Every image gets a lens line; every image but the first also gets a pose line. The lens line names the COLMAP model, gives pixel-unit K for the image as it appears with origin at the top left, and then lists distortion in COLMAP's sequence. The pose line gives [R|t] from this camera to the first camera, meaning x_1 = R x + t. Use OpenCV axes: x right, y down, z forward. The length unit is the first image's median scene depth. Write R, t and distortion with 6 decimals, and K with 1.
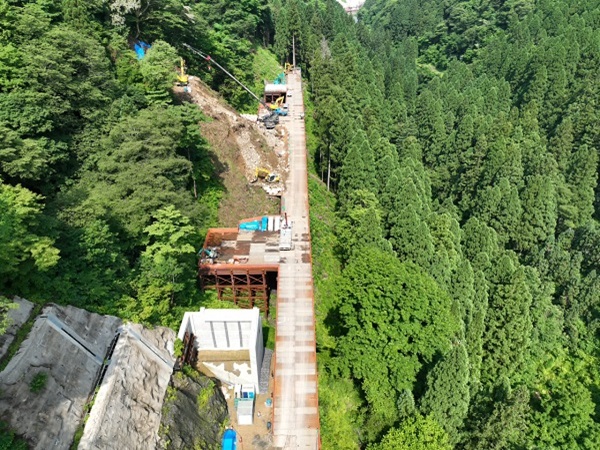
lens RADIAL K [[428.1, 0, 302.0], [0, 428.1, 224.4], [0, 0, 1]] dist [0.003737, 0.011315]
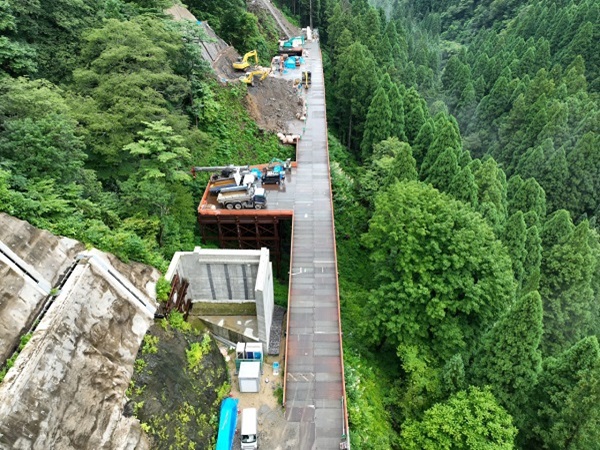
lens RADIAL K [[426.0, 0, 299.5], [0, 426.0, 225.2], [0, 0, 1]] dist [0.005358, 0.006175]
pose [[0.999283, 0.012010, -0.035905, -0.010793], [-0.011415, 0.999795, 0.016731, 0.091710], [0.036098, -0.016310, 0.999215, 0.144749]]
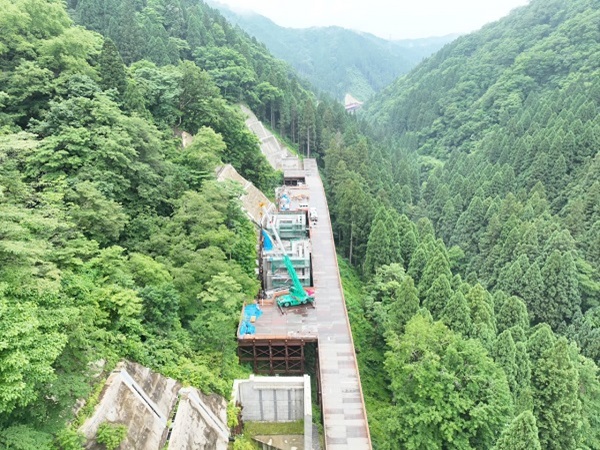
lens RADIAL K [[421.2, 0, 298.3], [0, 421.2, 224.4], [0, 0, 1]] dist [0.006055, 0.001974]
pose [[0.999946, -0.004237, -0.009507, -0.076610], [0.002216, 0.979116, -0.203289, 0.035778], [0.010170, 0.203256, 0.979073, -0.004538]]
